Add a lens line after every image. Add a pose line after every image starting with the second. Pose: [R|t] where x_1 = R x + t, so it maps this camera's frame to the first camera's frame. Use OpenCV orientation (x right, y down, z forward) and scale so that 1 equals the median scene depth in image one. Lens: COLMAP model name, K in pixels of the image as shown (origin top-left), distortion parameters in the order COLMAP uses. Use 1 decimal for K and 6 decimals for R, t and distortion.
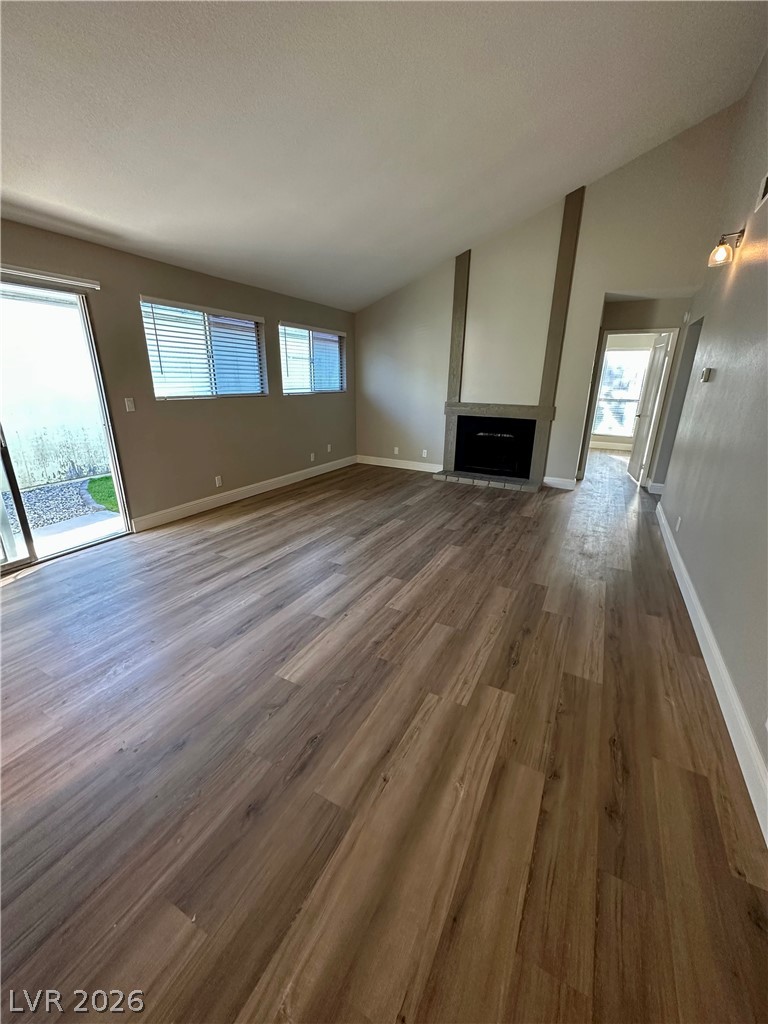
lens RADIAL K [[406.0, 0, 382.9], [0, 406.0, 512.2], [0, 0, 1]] dist [-0.004152, -0.000464]
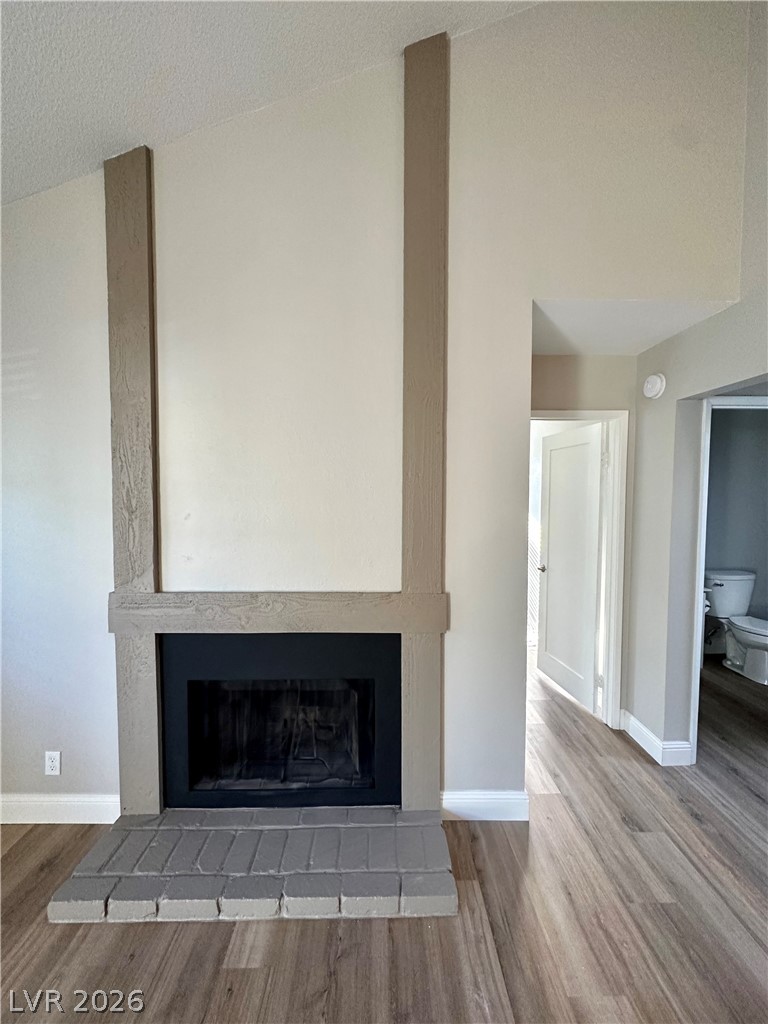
lens RADIAL K [[406.0, 0, 385.4], [0, 406.0, 514.1], [0, 0, 1]] dist [-0.004152, -0.000464]
pose [[0.870775, -0.035793, 0.490377, 0.244902], [0.166949, 0.959617, -0.226412, -0.294799], [-0.462471, 0.279022, 0.841586, 0.827985]]
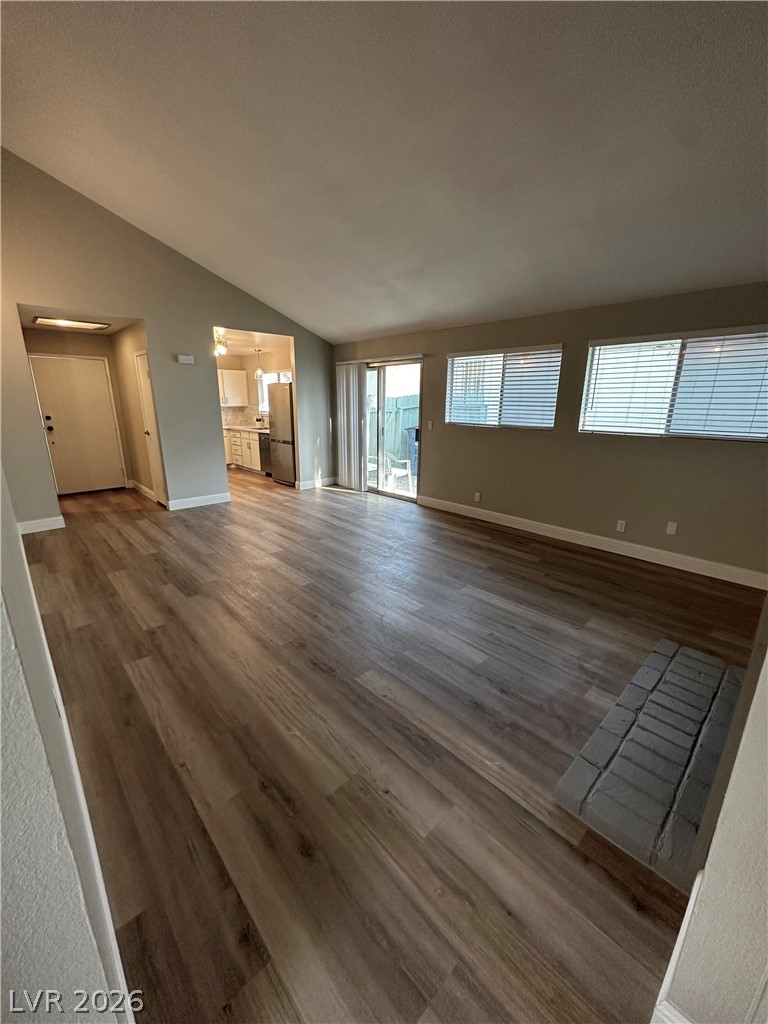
lens RADIAL K [[406.0, 0, 386.0], [0, 406.0, 513.0], [0, 0, 1]] dist [-0.004152, -0.000464]
pose [[-0.314342, 0.235392, -0.919663, 0.737303], [-0.310587, 0.889952, 0.333946, -0.336140], [0.897064, 0.390609, -0.206640, 1.009396]]
